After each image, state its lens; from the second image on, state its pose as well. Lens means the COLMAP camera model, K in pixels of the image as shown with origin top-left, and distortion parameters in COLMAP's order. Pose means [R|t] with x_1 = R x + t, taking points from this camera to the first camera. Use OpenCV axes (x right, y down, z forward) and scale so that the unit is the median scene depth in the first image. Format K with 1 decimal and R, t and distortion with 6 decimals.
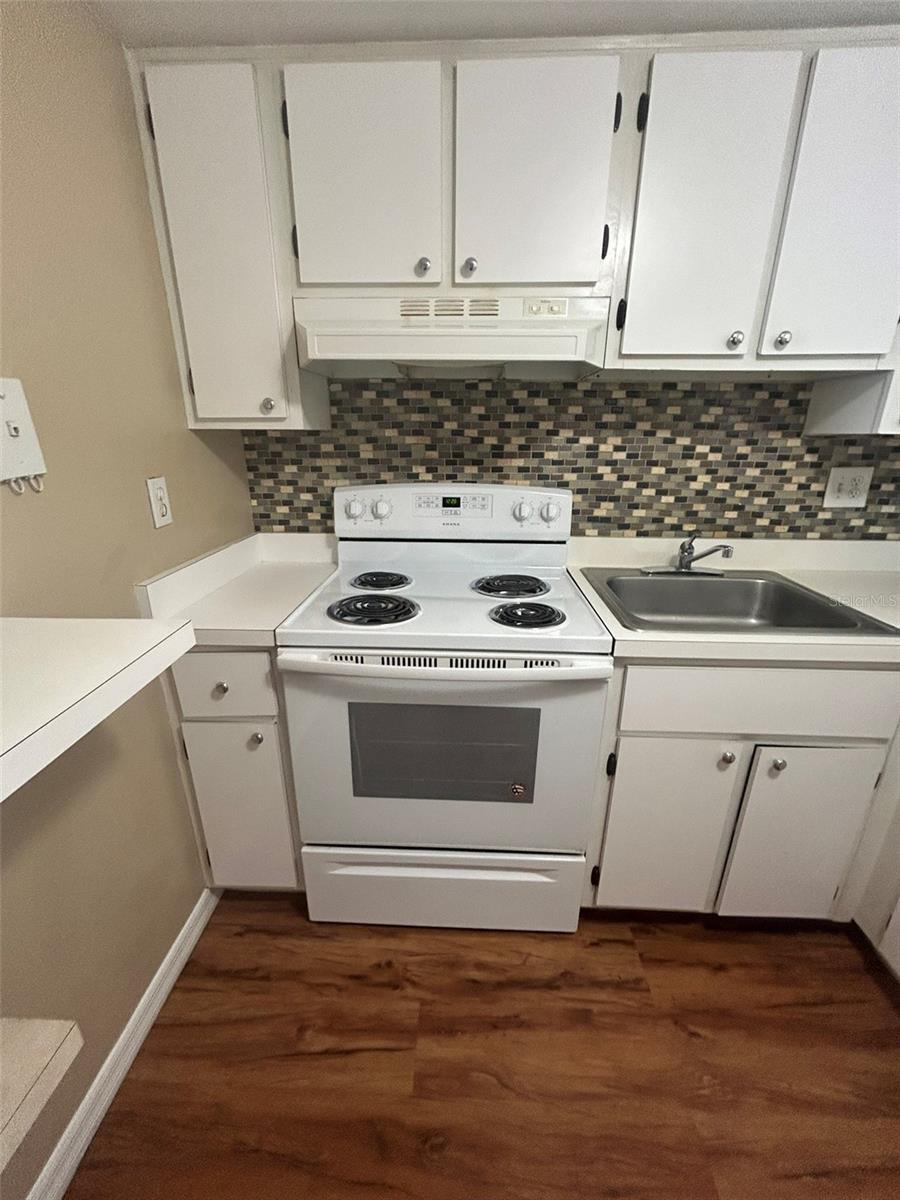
lens RADIAL K [[488.6, 0, 450.0], [0, 488.6, 600.0], [0, 0, 1]] dist [-0.001644, 0.000383]
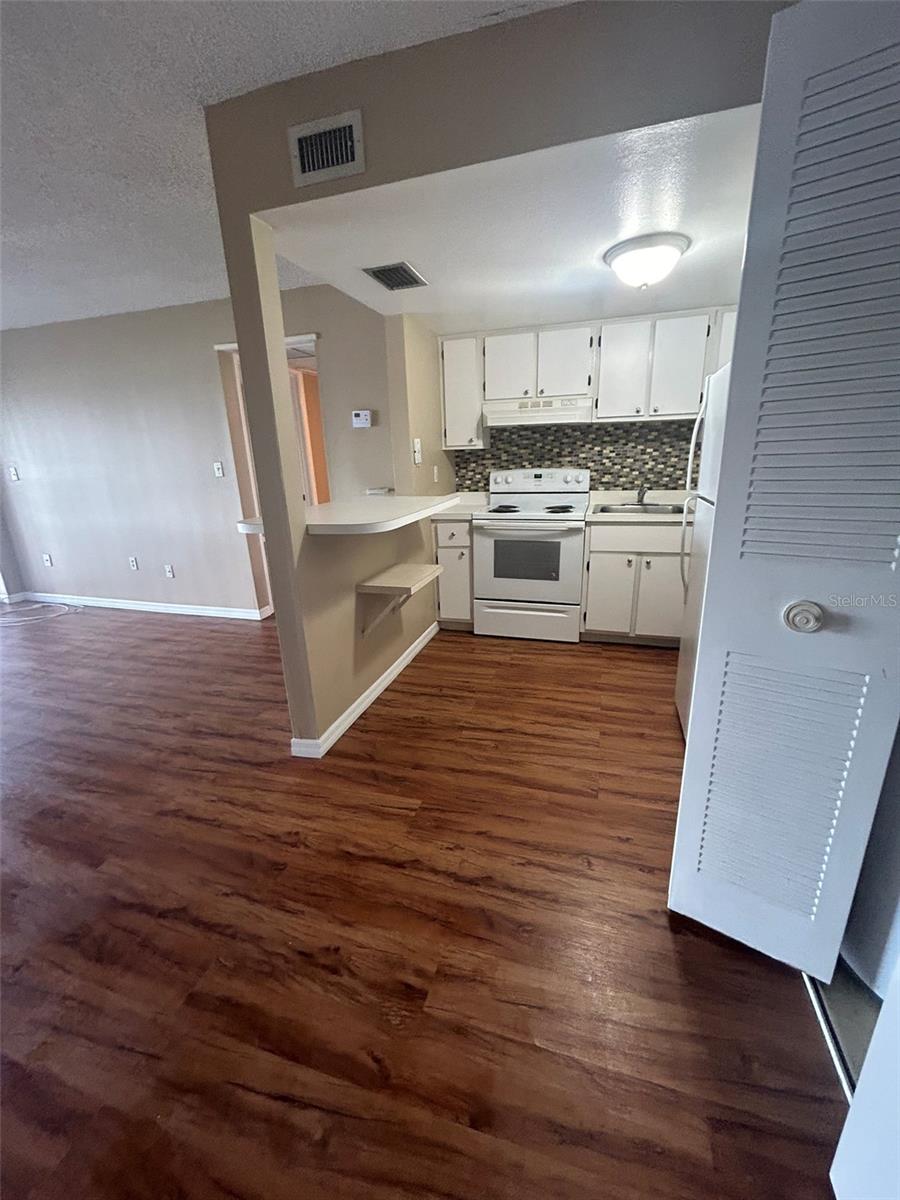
lens RADIAL K [[488.6, 0, 450.0], [0, 488.6, 600.0], [0, 0, 1]] dist [-0.001644, 0.000383]
pose [[0.965042, 0.041249, -0.258830, 0.230905], [-0.050488, 0.998299, -0.029146, 0.500586], [0.257187, 0.041195, 0.965483, -1.409521]]
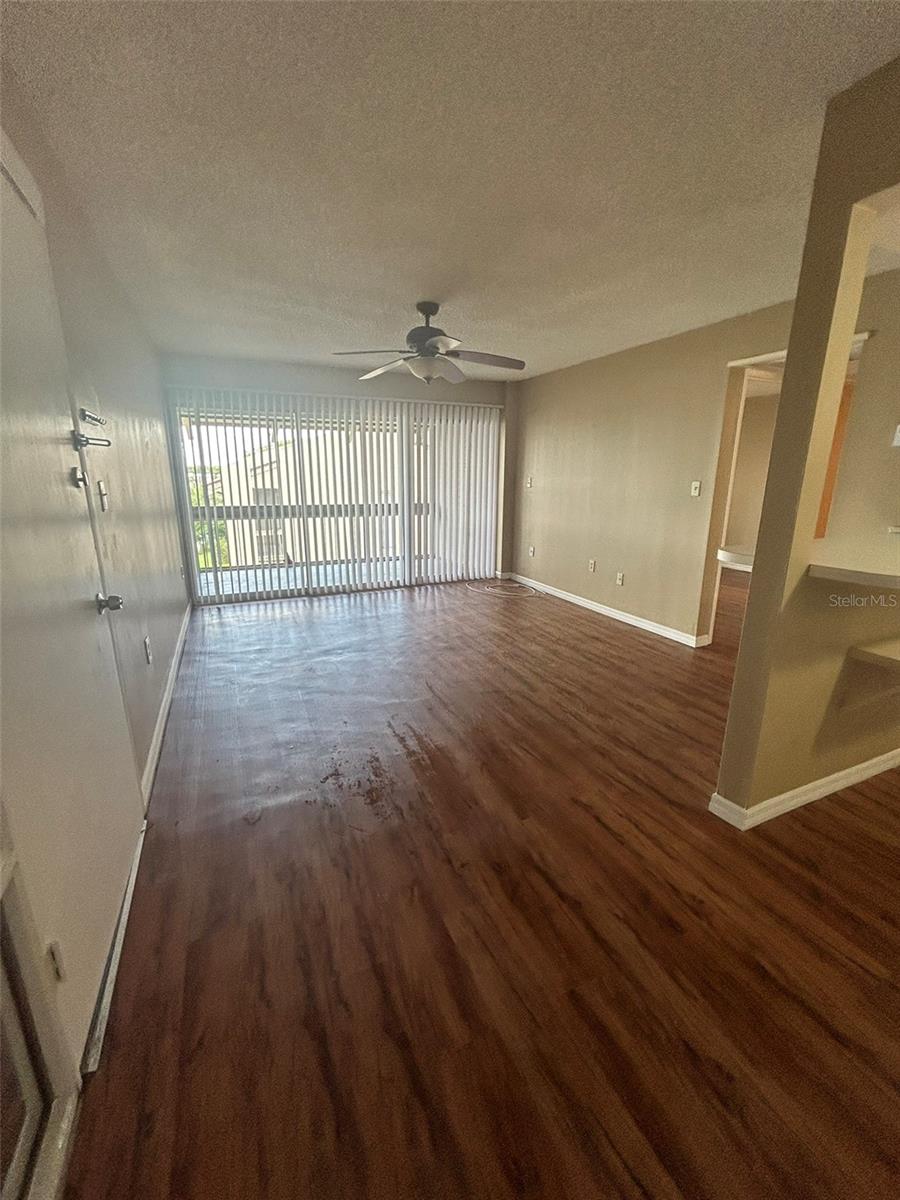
lens RADIAL K [[488.6, 0, 450.0], [0, 488.6, 600.0], [0, 0, 1]] dist [-0.001644, 0.000383]
pose [[0.446262, 0.220619, -0.867282, 0.113210], [-0.293963, 0.951496, 0.090782, 0.493569], [0.845243, 0.214436, 0.489470, -1.452062]]
